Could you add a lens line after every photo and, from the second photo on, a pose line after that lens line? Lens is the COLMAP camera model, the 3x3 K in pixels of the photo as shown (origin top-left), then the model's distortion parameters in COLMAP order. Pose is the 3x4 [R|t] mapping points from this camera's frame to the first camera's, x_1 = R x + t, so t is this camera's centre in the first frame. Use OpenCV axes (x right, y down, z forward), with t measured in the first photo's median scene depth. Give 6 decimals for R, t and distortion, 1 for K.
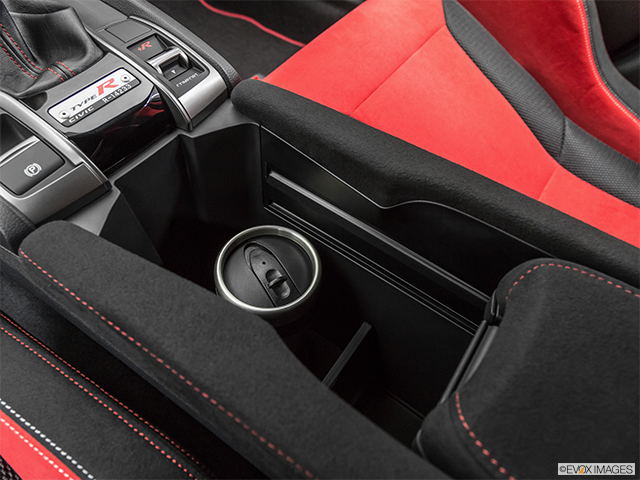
lens RADIAL K [[466.9, 0, 320.0], [0, 466.9, 240.0], [0, 0, 1]] dist [-0.005538, -0.002638]
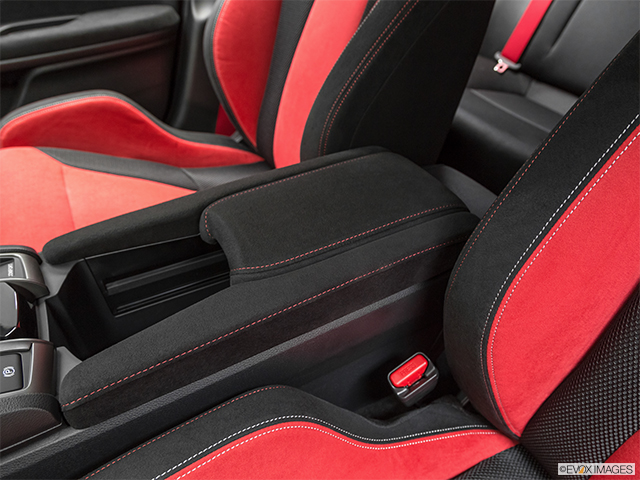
lens RADIAL K [[493.1, 0, 320.0], [0, 493.1, 240.0], [0, 0, 1]] dist [-0.001611, 0.002334]
pose [[0.438414, -0.593142, 0.675260, -0.764159], [0.737079, 0.667200, 0.107511, 0.061302], [-0.514302, 0.450586, 0.729702, -0.390366]]
